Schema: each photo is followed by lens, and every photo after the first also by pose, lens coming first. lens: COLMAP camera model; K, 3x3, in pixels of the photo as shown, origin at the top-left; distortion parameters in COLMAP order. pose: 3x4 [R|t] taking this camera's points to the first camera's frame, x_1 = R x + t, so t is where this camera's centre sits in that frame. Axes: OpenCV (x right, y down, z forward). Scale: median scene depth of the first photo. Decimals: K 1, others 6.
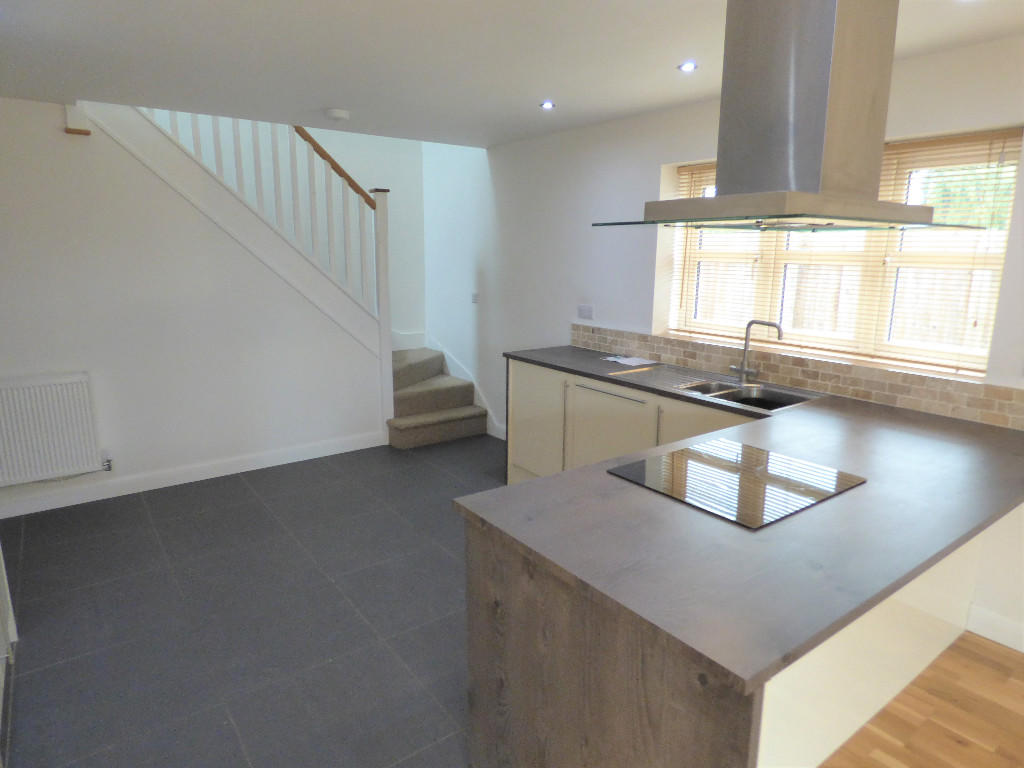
lens RADIAL K [[612.3, 0, 512.0], [0, 612.3, 384.0], [0, 0, 1]] dist [-0.017120, -0.000433]
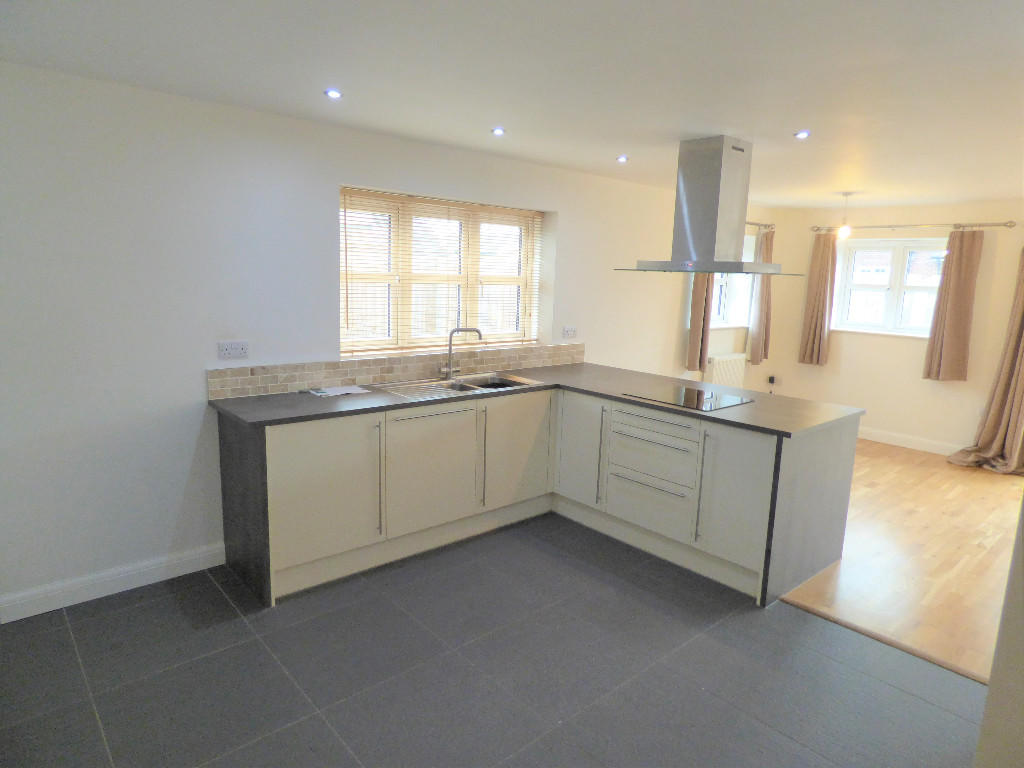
lens RADIAL K [[612.3, 0, 512.0], [0, 612.3, 384.0], [0, 0, 1]] dist [-0.017120, -0.000433]
pose [[-0.114006, -0.189634, 0.975214, -0.875461], [0.166736, 0.964038, 0.206953, -0.234501], [-0.979388, 0.186197, -0.078287, 0.978181]]
